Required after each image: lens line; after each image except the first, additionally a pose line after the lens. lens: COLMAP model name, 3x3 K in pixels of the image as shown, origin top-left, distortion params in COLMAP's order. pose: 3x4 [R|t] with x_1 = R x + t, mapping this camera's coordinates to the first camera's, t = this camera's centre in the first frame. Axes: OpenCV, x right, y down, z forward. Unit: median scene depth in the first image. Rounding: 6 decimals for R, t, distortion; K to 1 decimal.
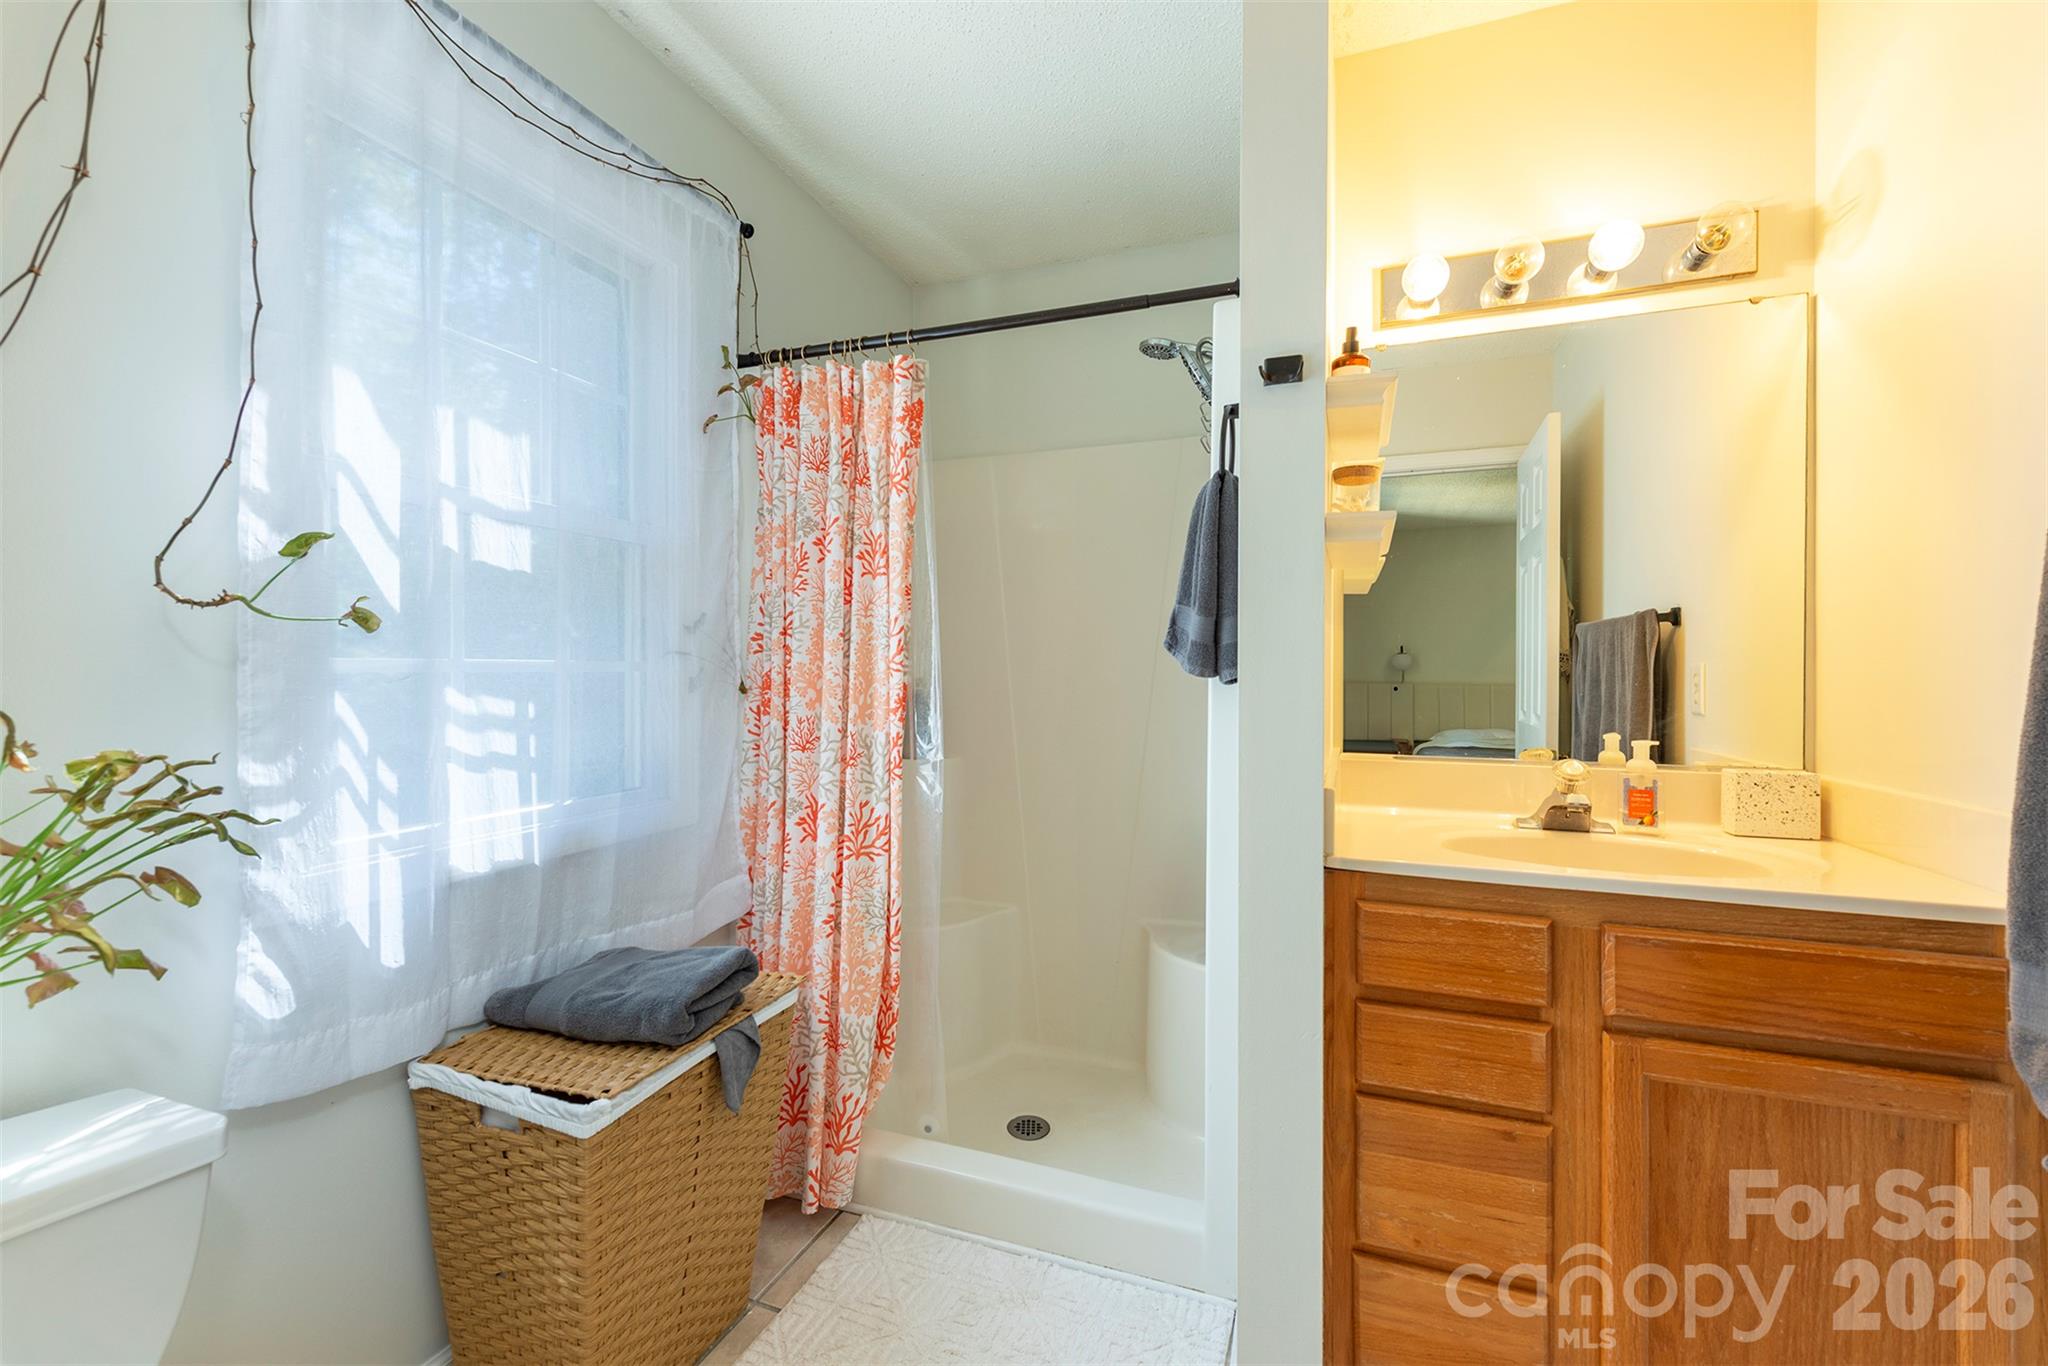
lens RADIAL K [[839.6, 0, 1018.7], [0, 839.6, 684.3], [0, 0, 1]] dist [0.008871, -0.000647]
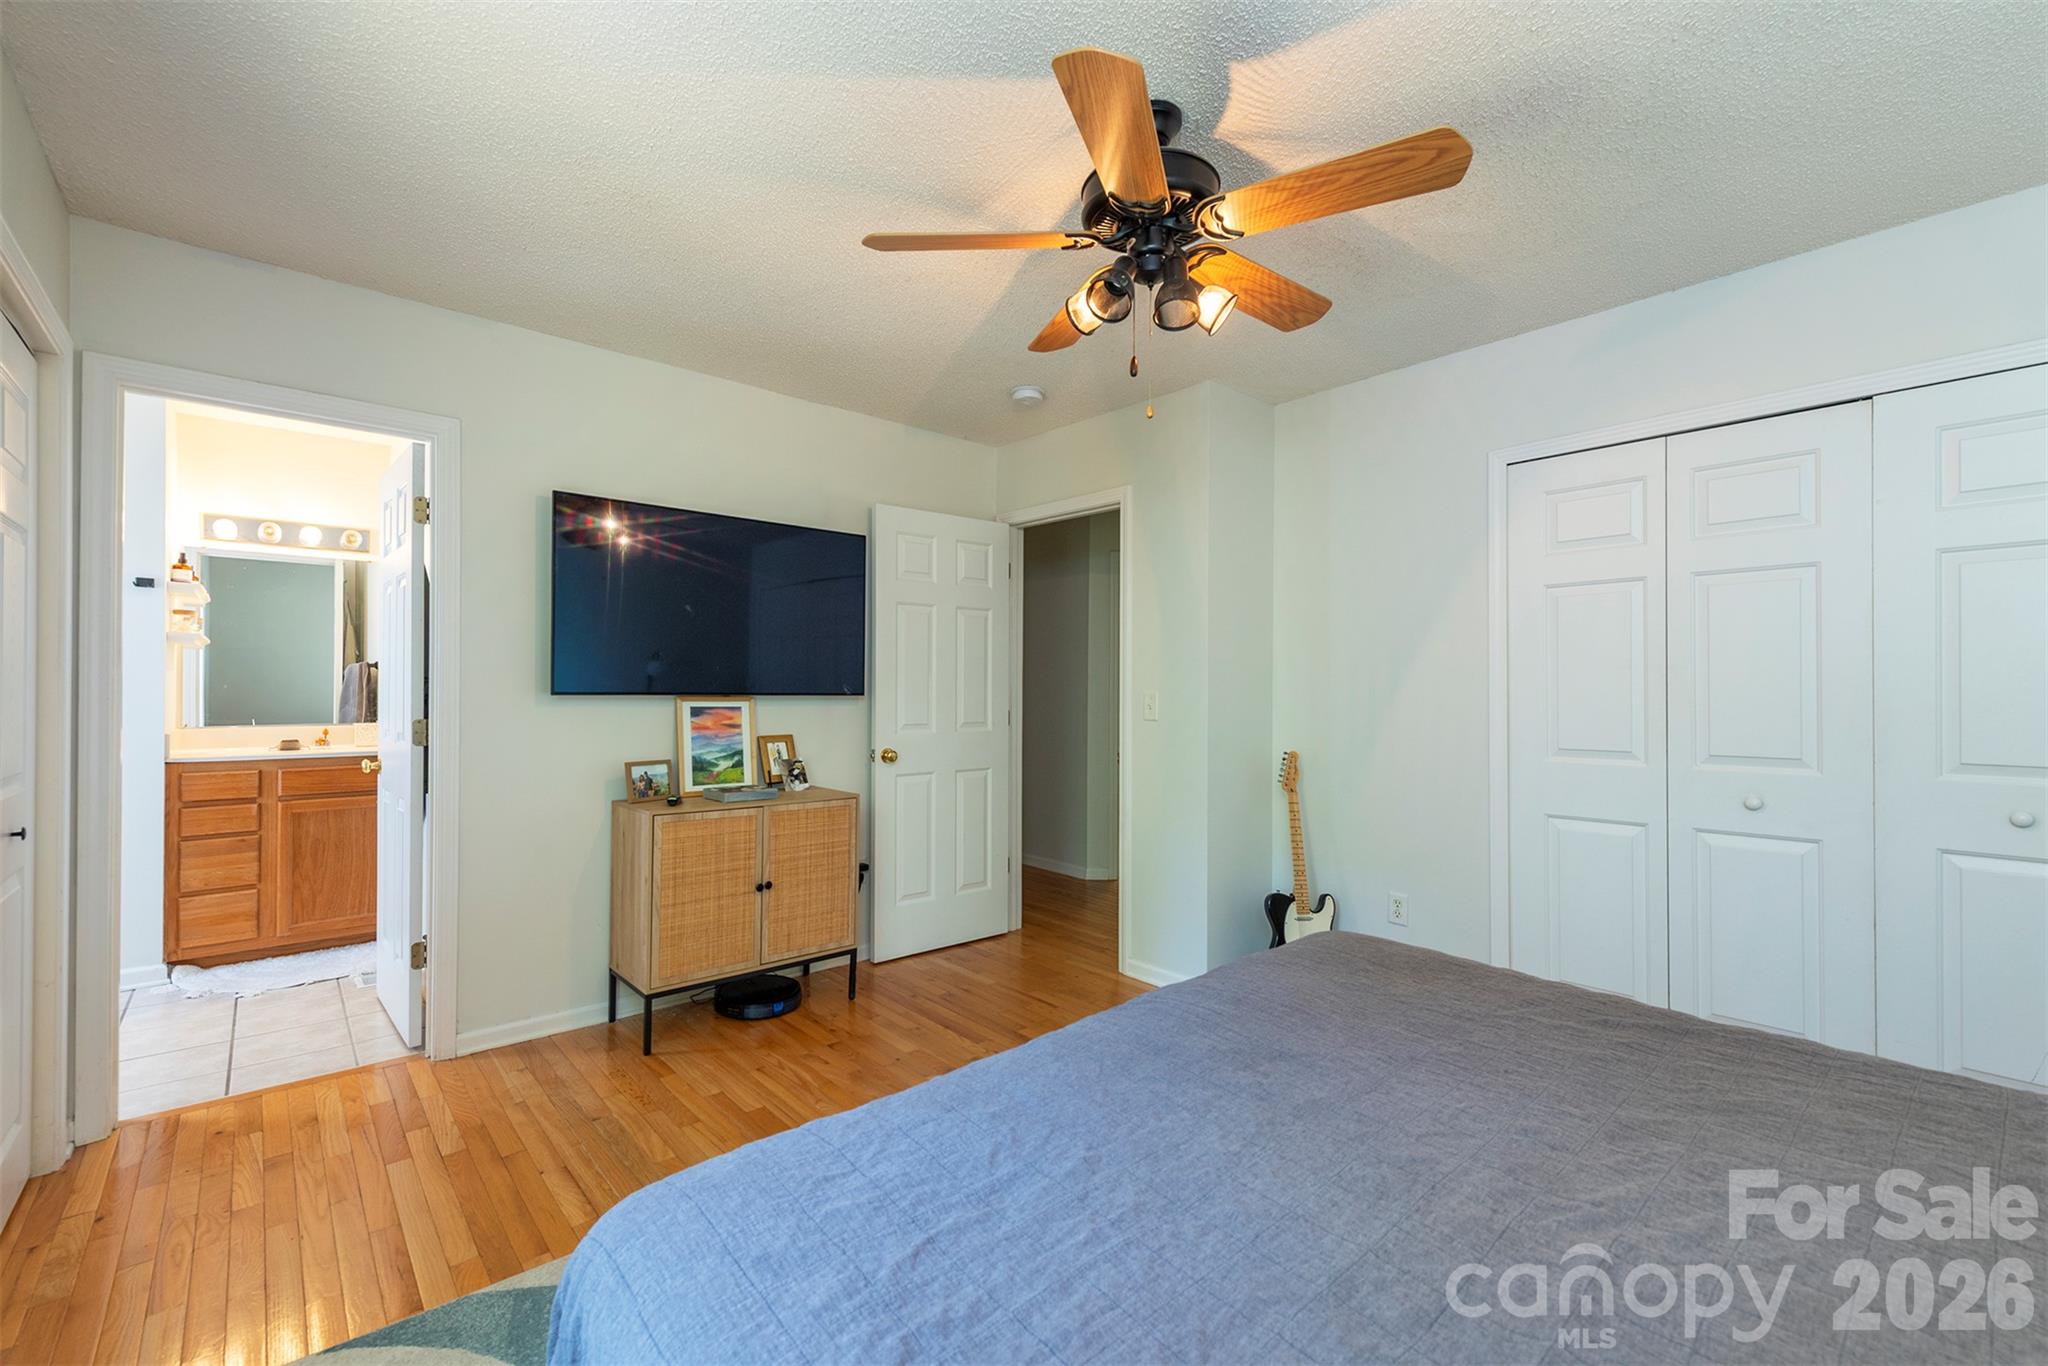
lens RADIAL K [[839.6, 0, 1008.4], [0, 839.6, 680.5], [0, 0, 1]] dist [0.008871, -0.000647]
pose [[0.450782, 0.004145, 0.892624, -0.898834], [0.002627, 0.999979, -0.005970, -0.031378], [-0.892630, 0.005036, 0.450762, -2.816762]]
